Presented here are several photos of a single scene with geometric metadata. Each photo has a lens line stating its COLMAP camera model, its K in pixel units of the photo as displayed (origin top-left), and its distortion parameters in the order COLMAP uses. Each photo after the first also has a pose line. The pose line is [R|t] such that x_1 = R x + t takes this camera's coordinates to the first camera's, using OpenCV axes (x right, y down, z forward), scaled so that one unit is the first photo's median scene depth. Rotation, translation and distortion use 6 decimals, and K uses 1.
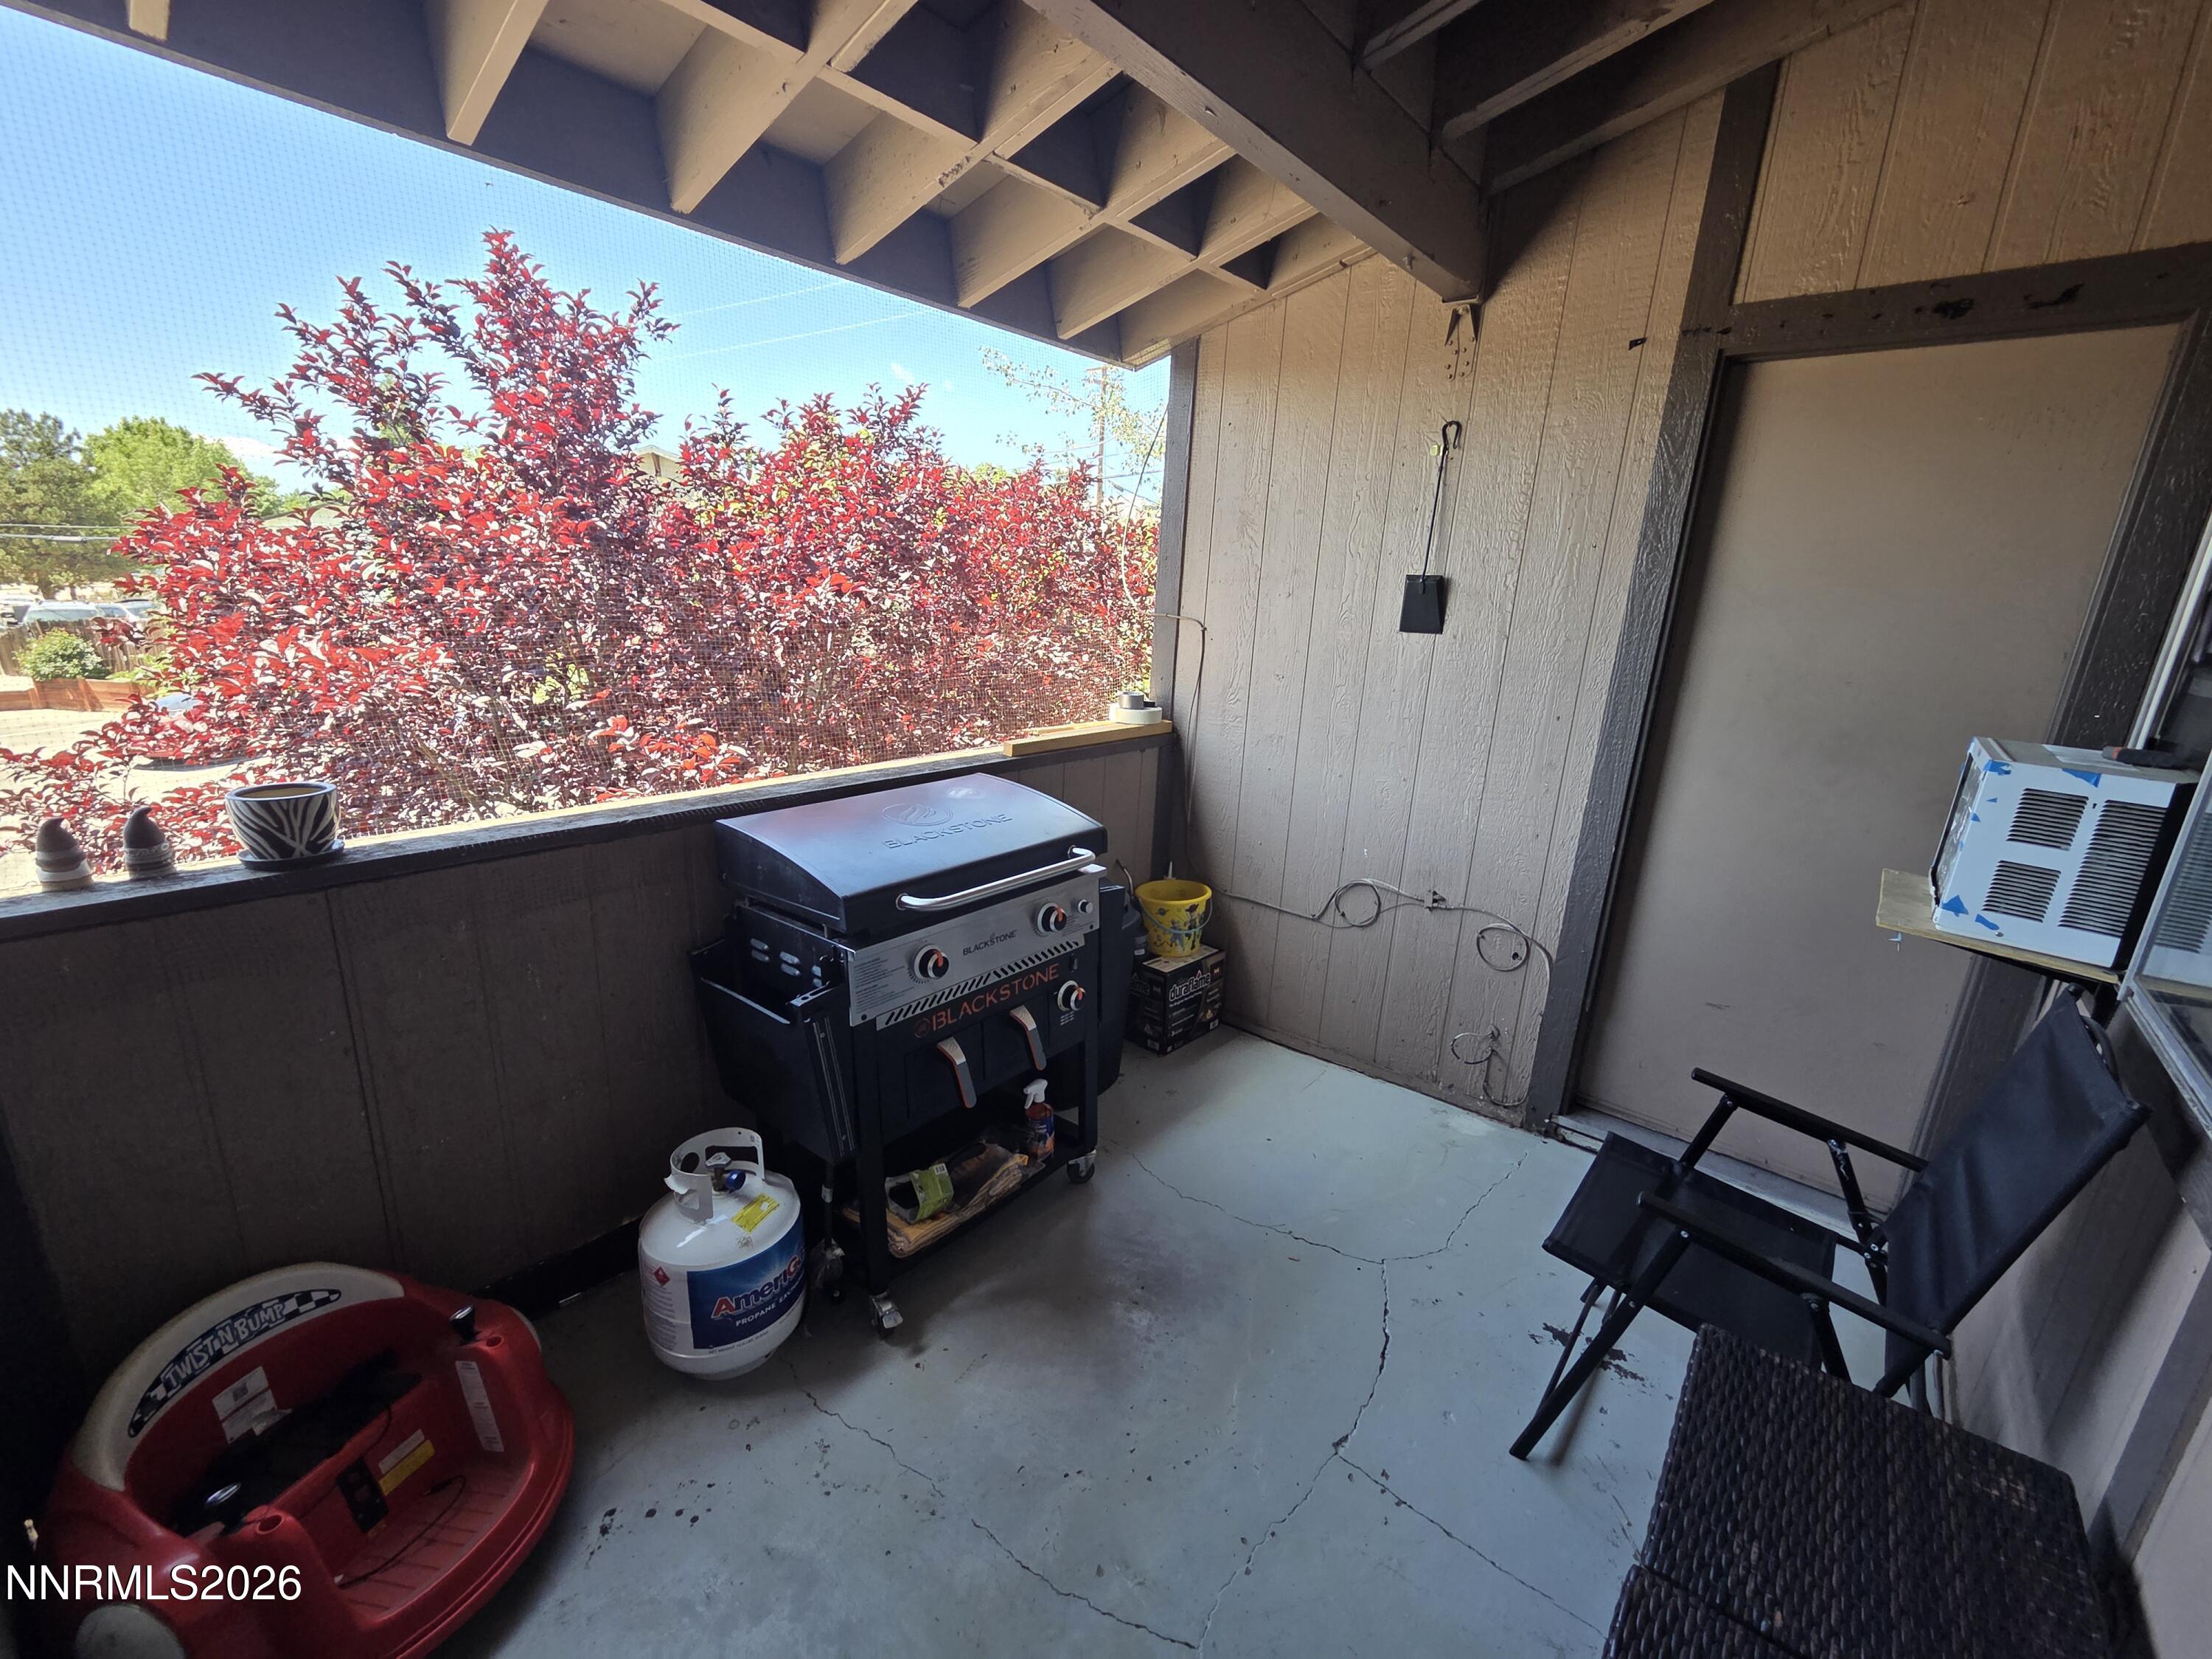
lens RADIAL K [[910.4, 0, 1088.8], [0, 910.4, 817.3], [0, 0, 1]] dist [-0.001651, 0.000874]
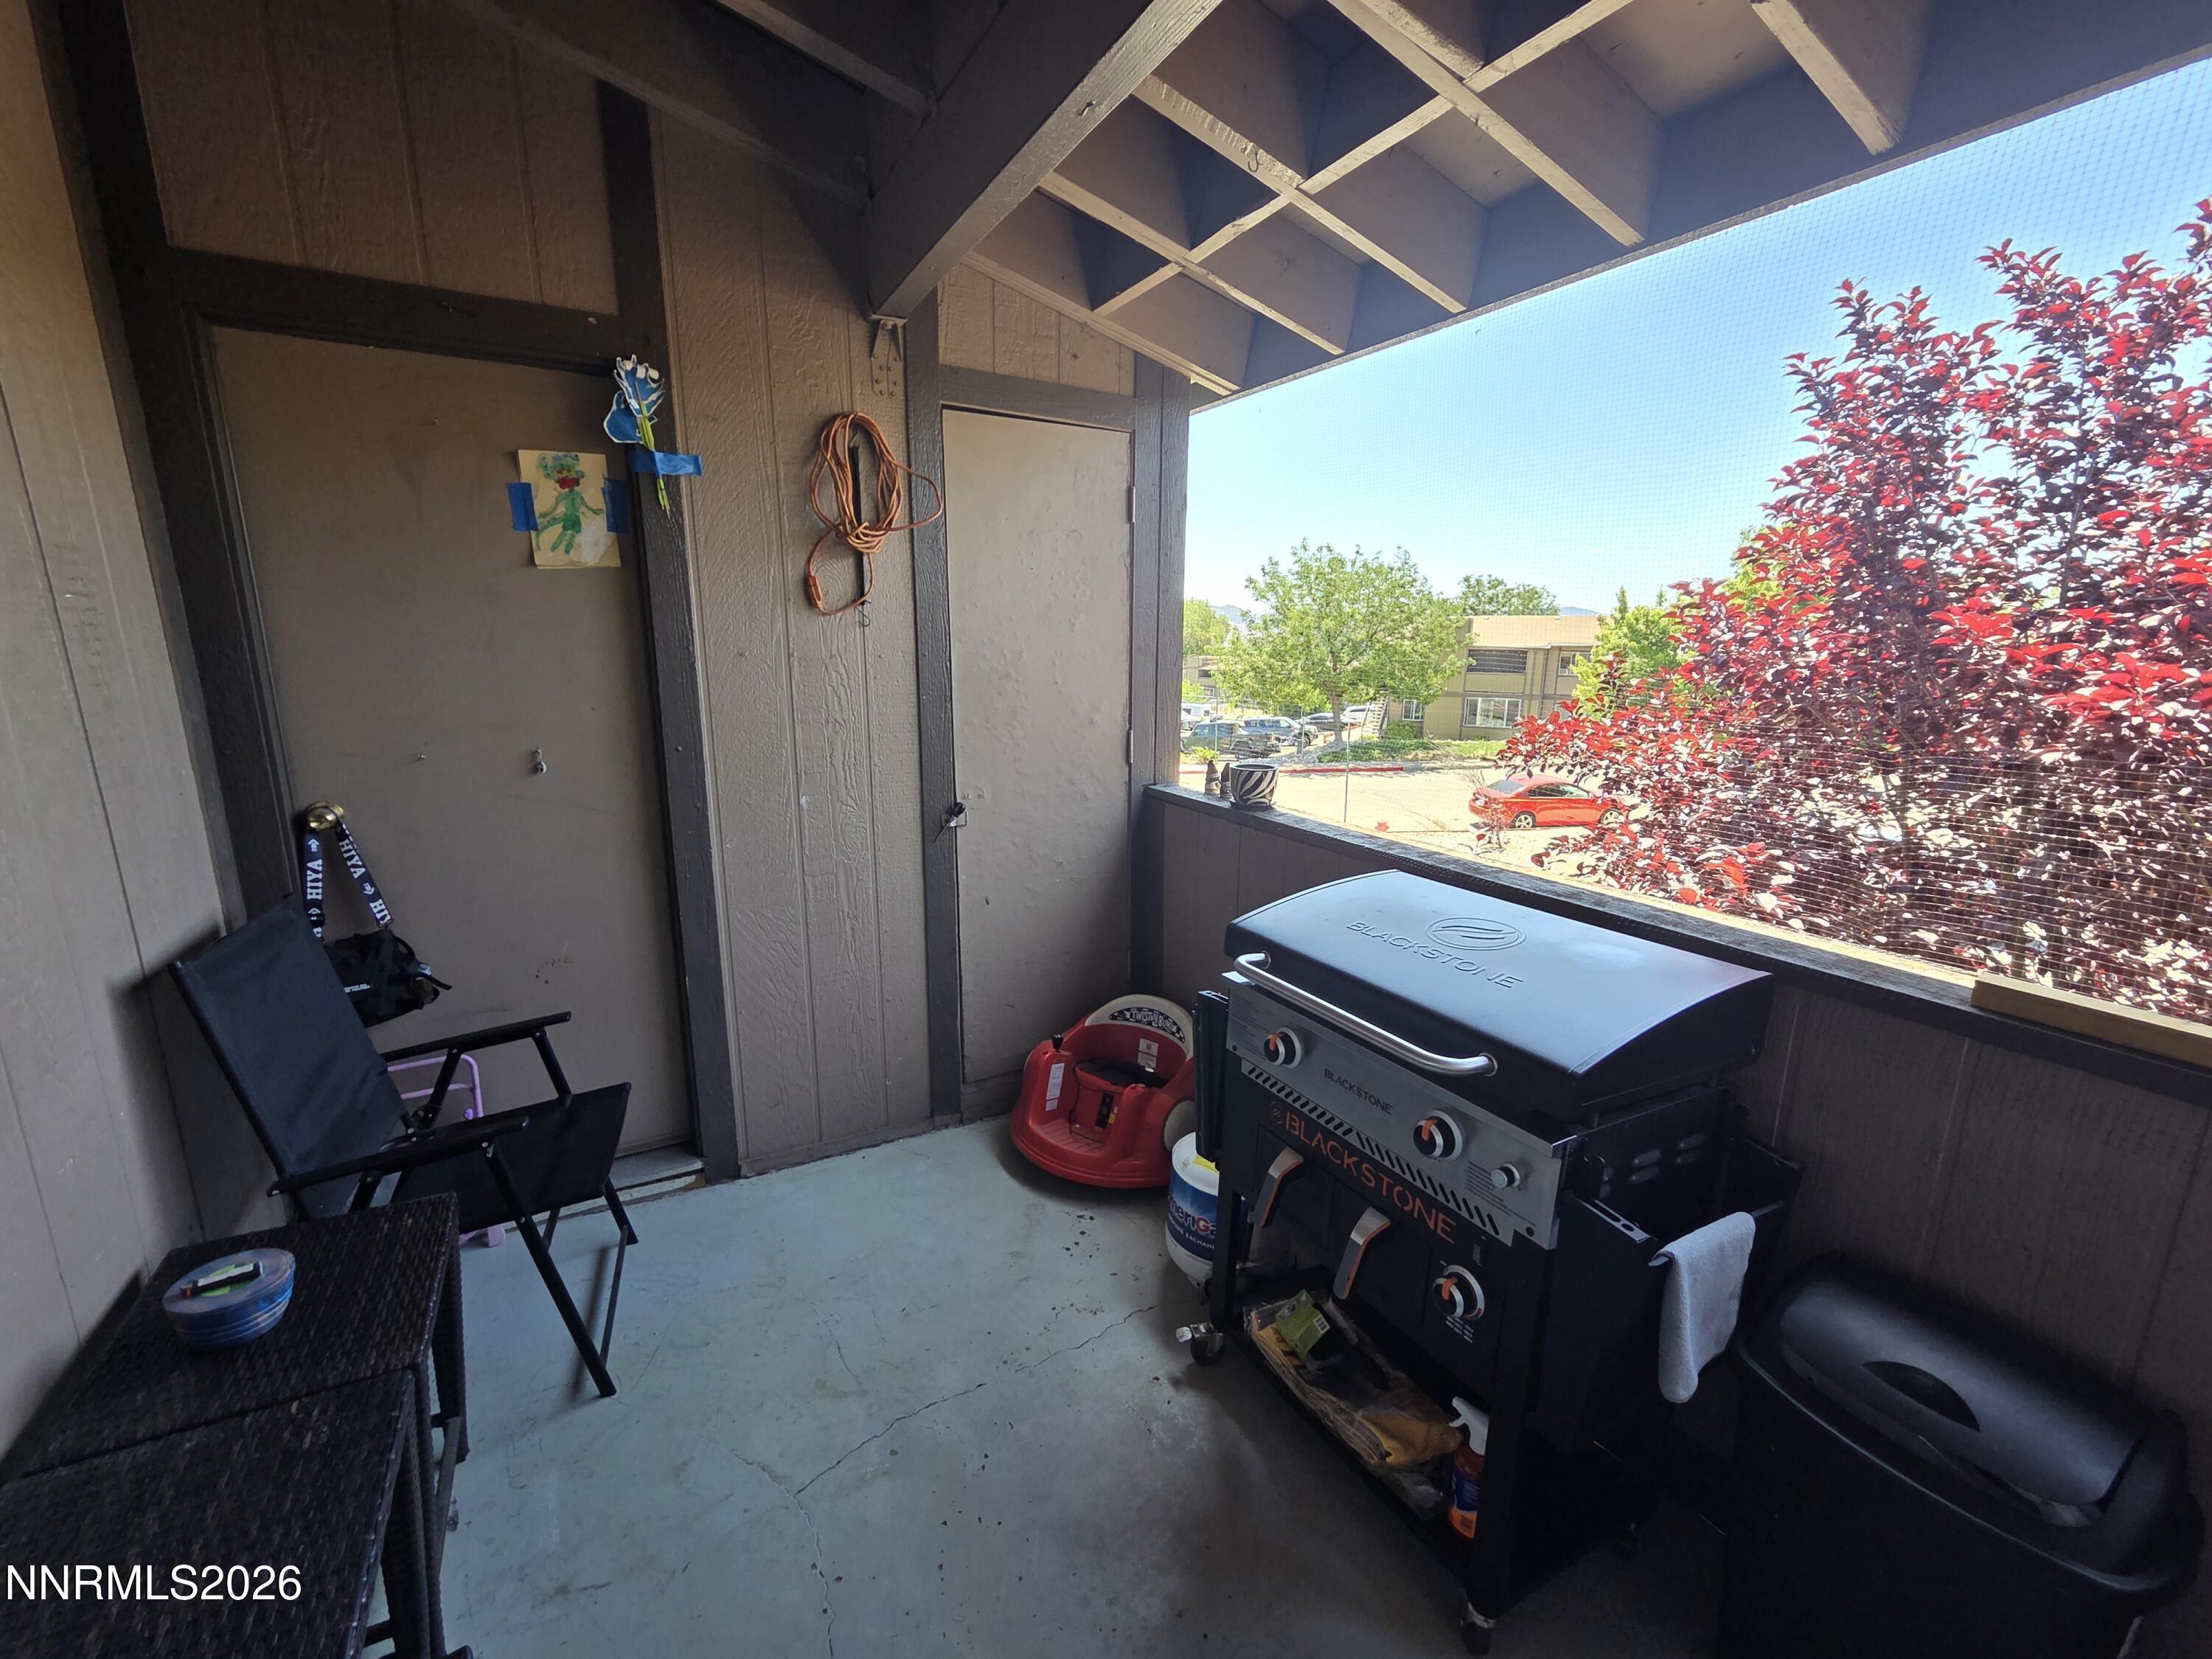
lens RADIAL K [[910.4, 0, 1091.6], [0, 910.4, 823.6], [0, 0, 1]] dist [-0.001651, 0.000874]
pose [[-0.342159, 0.145713, -0.928275, 0.652428], [-0.258463, 0.935200, 0.242069, -0.203228], [0.903396, 0.322751, -0.282326, 0.942859]]
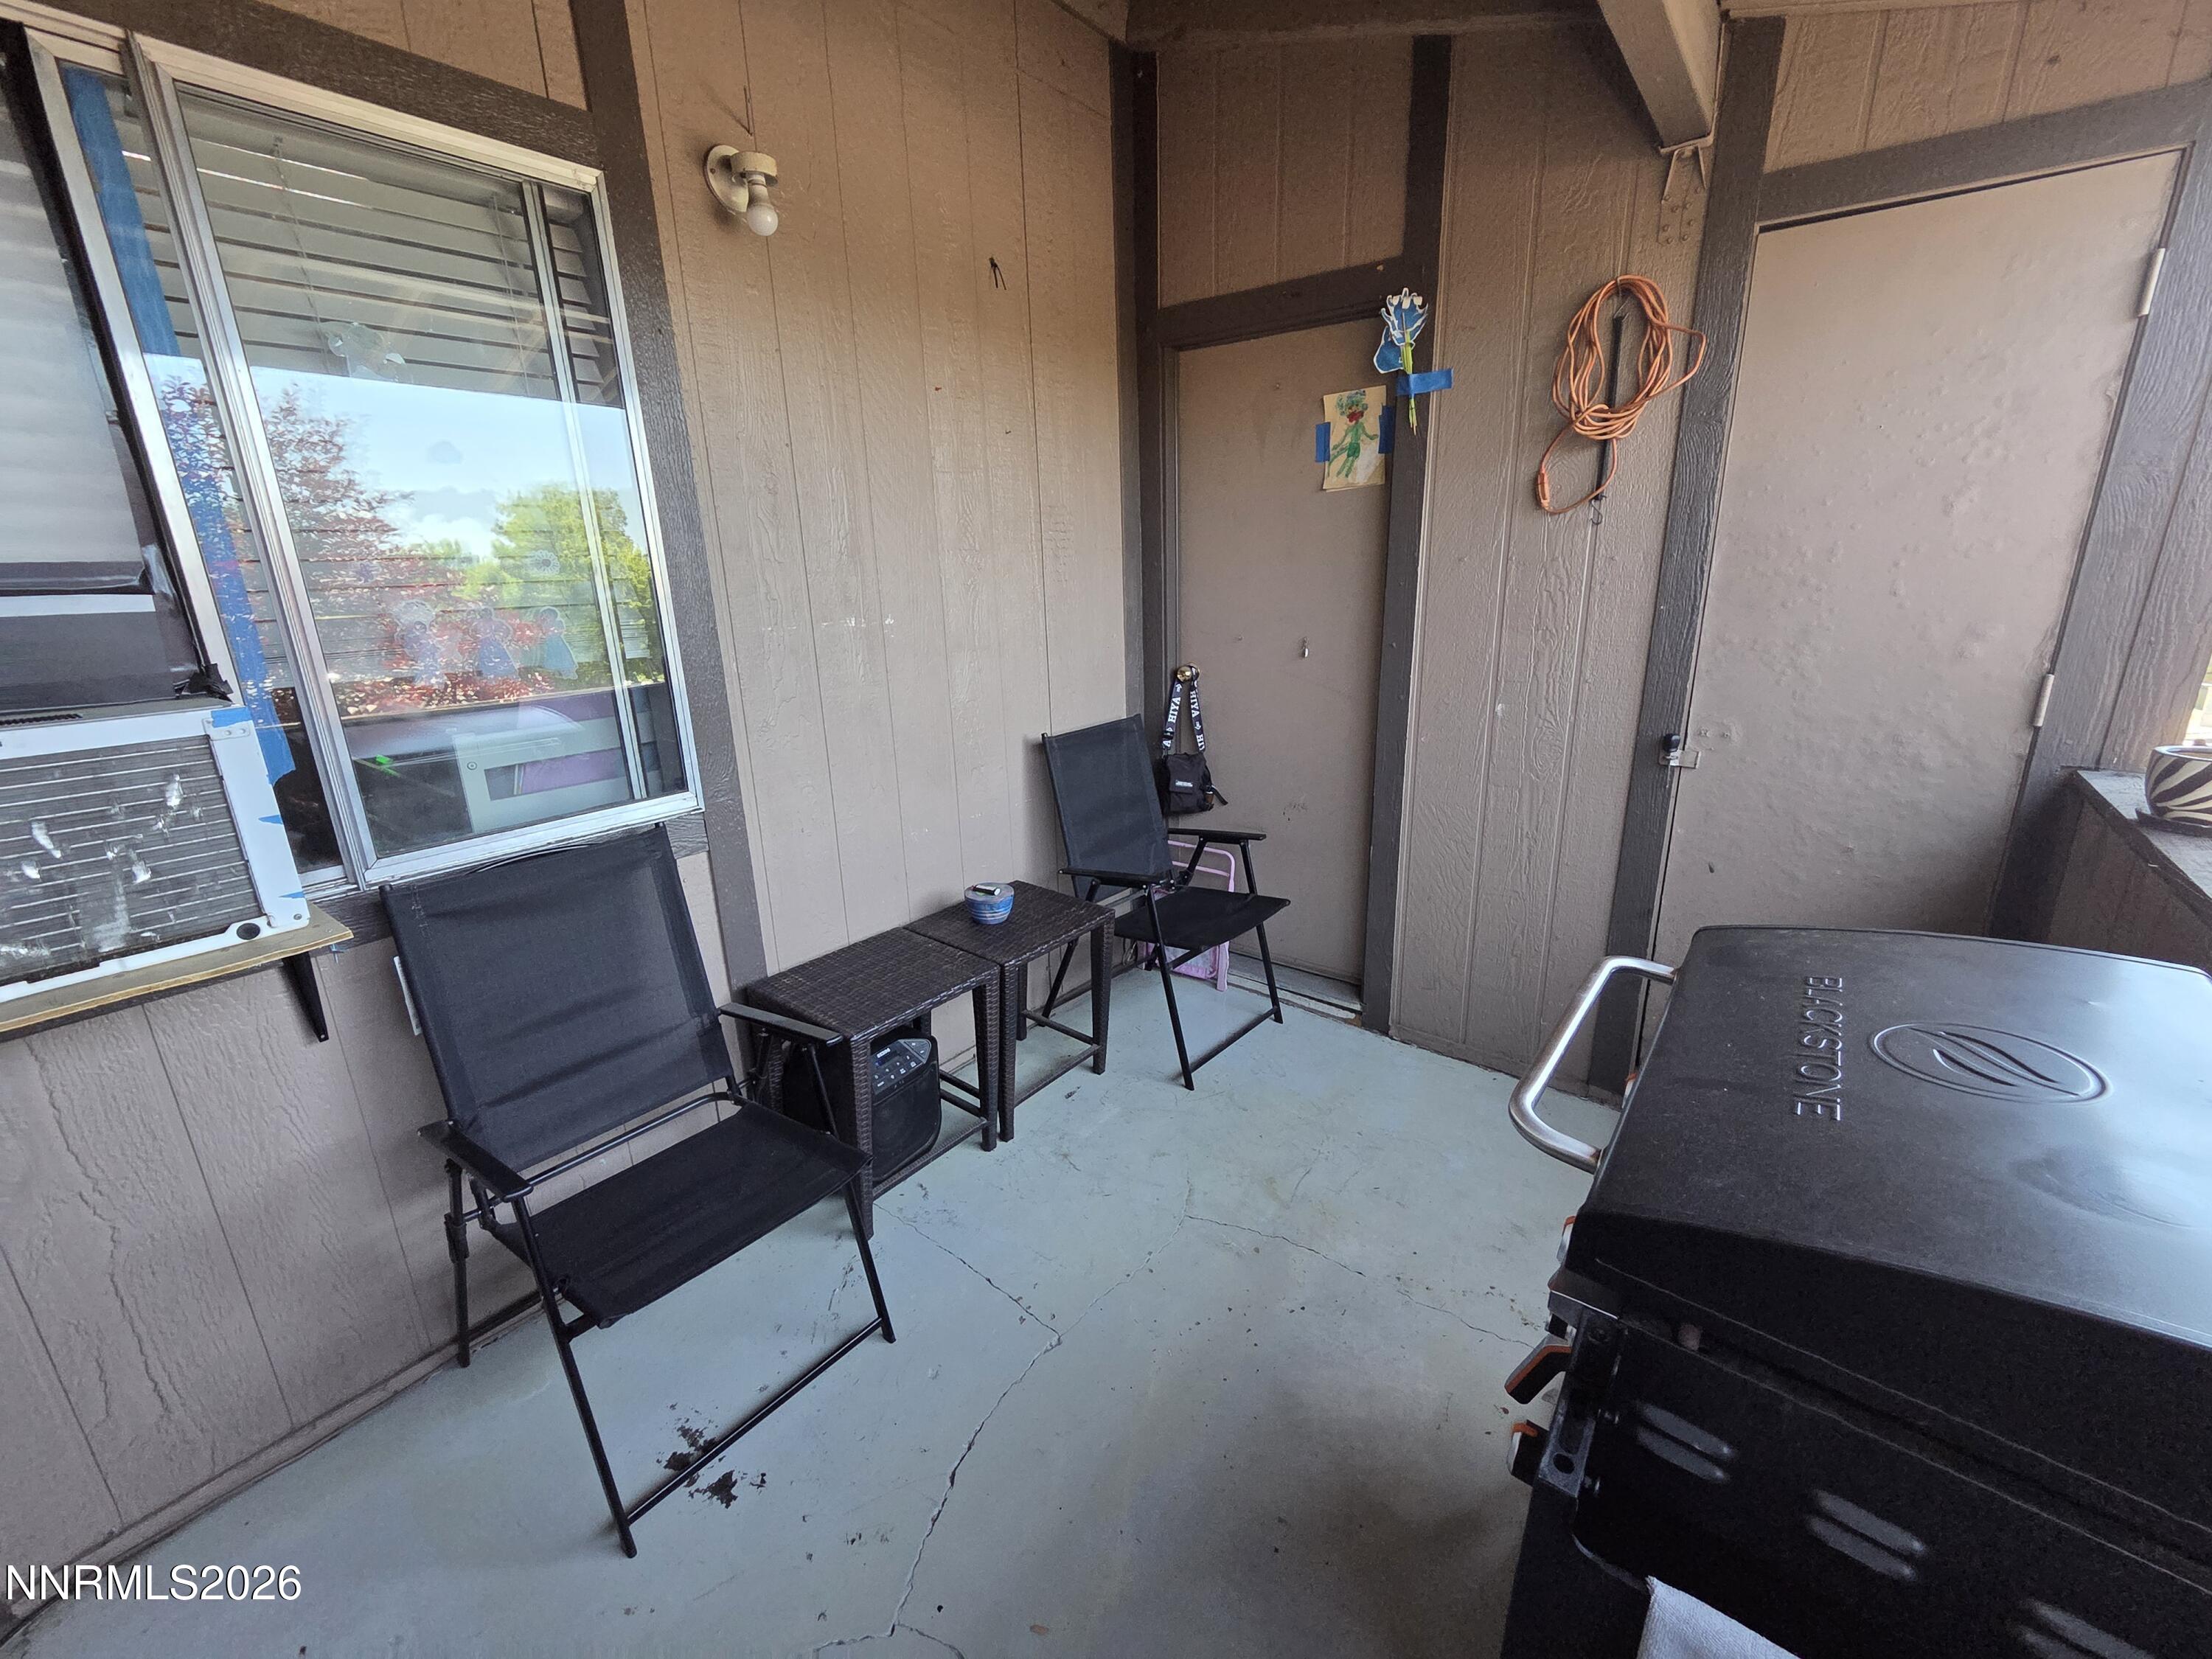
lens RADIAL K [[910.4, 0, 1120.0], [0, 910.4, 823.3], [0, 0, 1]] dist [-0.001651, 0.000874]
pose [[-0.997333, -0.003289, -0.072908, 0.235445], [-0.039468, 0.864610, 0.500890, -0.294271], [0.061390, 0.502432, -0.862434, 1.340280]]
